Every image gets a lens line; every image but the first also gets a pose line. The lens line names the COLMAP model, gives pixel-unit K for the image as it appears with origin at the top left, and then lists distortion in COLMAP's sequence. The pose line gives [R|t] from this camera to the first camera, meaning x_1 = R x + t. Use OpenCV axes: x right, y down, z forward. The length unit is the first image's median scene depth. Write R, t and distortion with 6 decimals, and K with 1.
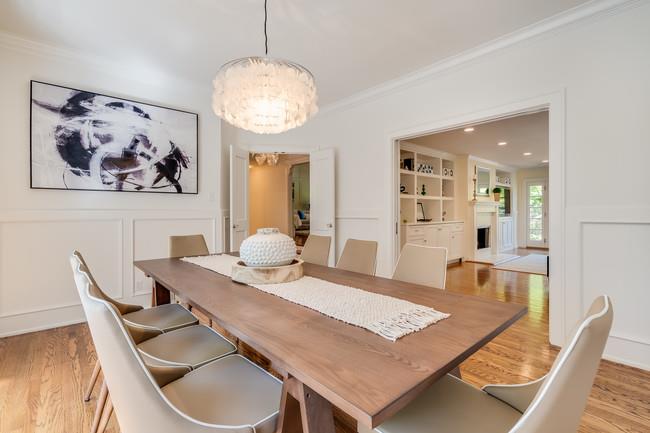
lens RADIAL K [[297.0, 0, 324.6], [0, 297.0, 212.7], [0, 0, 1]] dist [-0.013895, 0.000863]
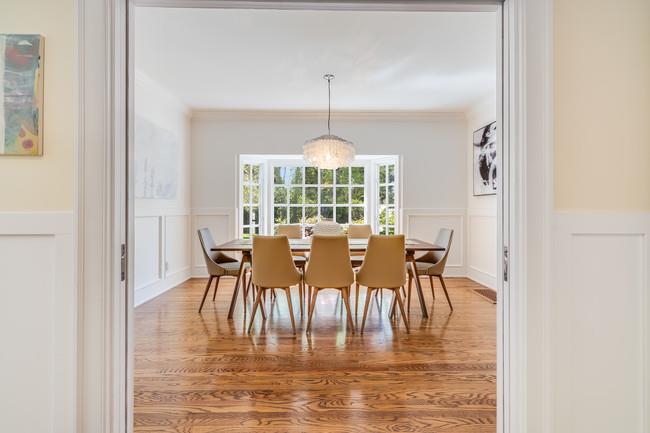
lens RADIAL K [[297.0, 0, 323.4], [0, 297.0, 211.5], [0, 0, 1]] dist [-0.013895, 0.000863]
pose [[-0.660558, 0.004404, -0.750762, 0.796178], [-0.005677, 0.999925, 0.010861, -0.007460], [0.750753, 0.011436, -0.660484, 1.369501]]
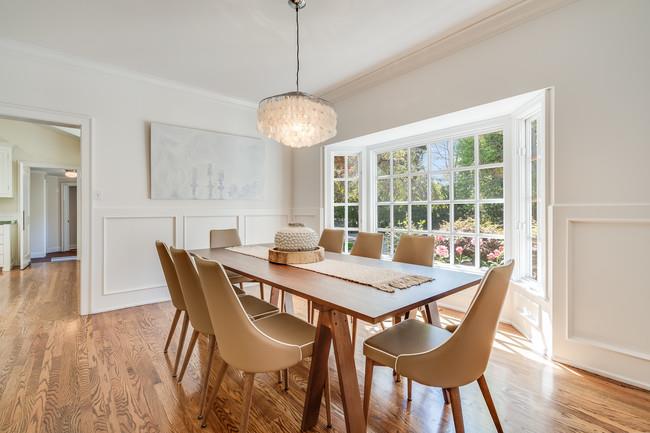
lens RADIAL K [[297.0, 0, 324.4], [0, 297.0, 214.2], [0, 0, 1]] dist [-0.013895, 0.000863]
pose [[-0.999177, 0.004984, 0.040253, -0.223903], [0.006181, 0.999540, 0.029679, -0.016239], [-0.040087, 0.029904, -0.998749, 1.356115]]
